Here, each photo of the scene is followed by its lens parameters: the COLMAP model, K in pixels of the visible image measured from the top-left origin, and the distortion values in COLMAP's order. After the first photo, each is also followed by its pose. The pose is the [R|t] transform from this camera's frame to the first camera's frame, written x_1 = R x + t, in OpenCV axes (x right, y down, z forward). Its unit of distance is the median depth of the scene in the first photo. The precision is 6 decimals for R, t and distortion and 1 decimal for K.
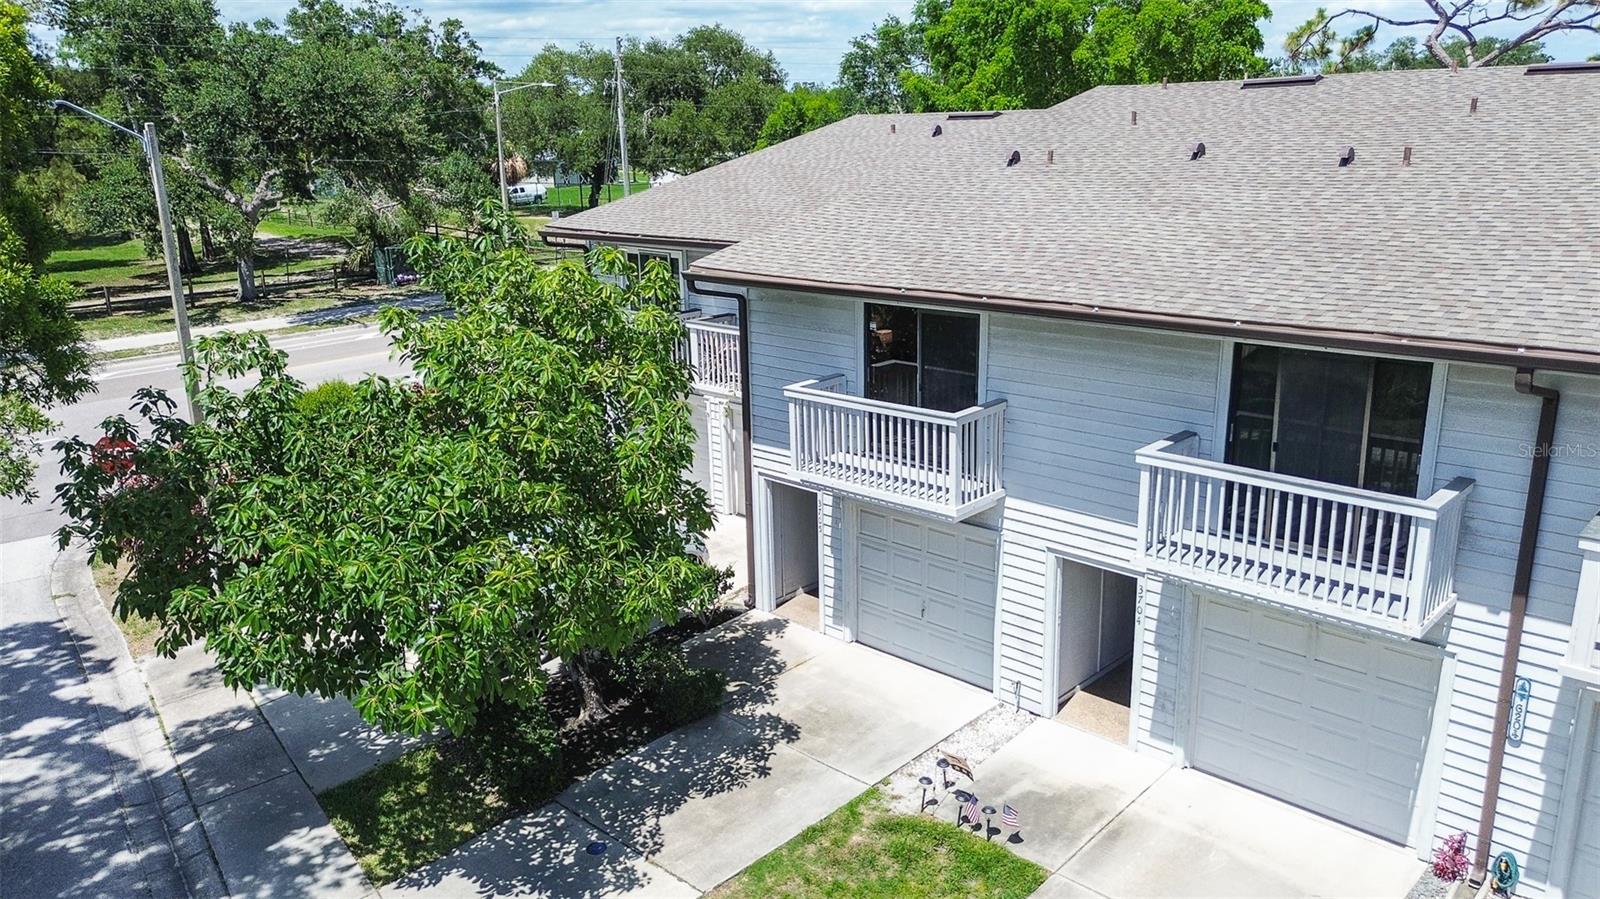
lens RADIAL K [[1148.1, 0, 811.4], [0, 1148.1, 458.7], [0, 0, 1]] dist [0.037207, -0.006568]
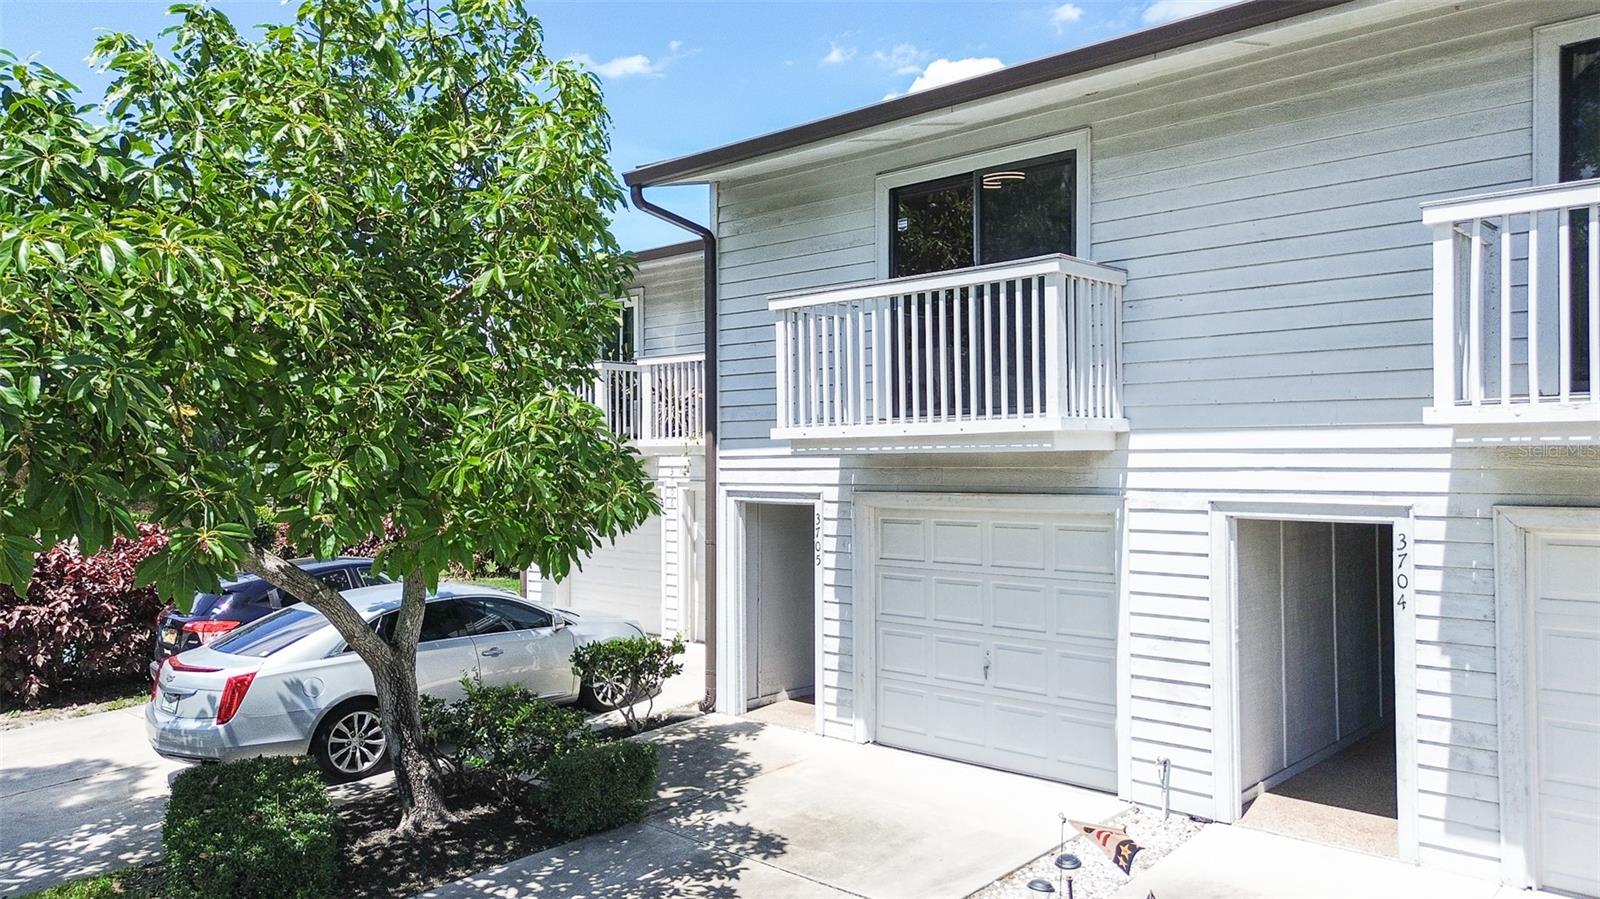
lens RADIAL K [[1148.1, 0, 801.2], [0, 1148.1, 456.0], [0, 0, 1]] dist [0.037207, -0.006568]
pose [[0.999813, 0.015576, 0.011423, -0.011607], [-0.011730, 0.959452, -0.281626, 0.207968], [-0.015346, 0.281440, 0.959456, 0.399065]]
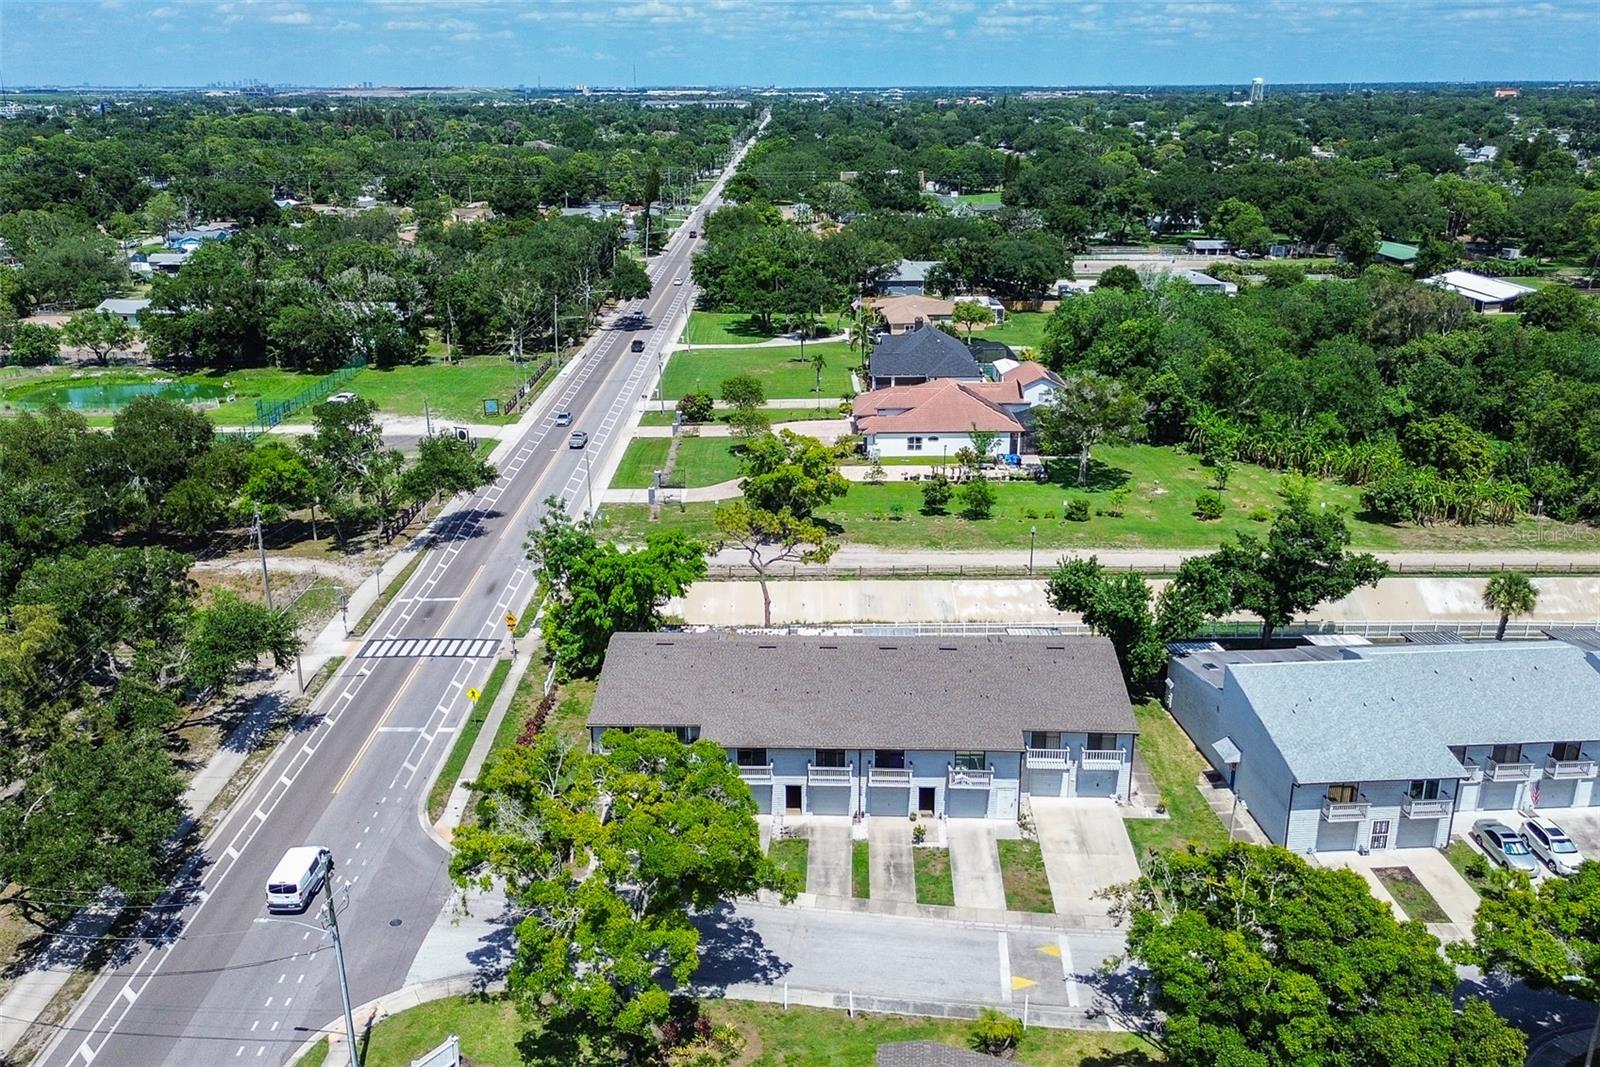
lens RADIAL K [[1293.3, 0, 799.7], [0, 1293.3, 532.6], [0, 0, 1]] dist [0.048119, -0.010099]
pose [[0.743759, -0.186100, 0.642020, -3.100910], [0.168383, 0.981652, 0.089482, -1.463744], [-0.646892, 0.041552, 0.761449, -3.362085]]
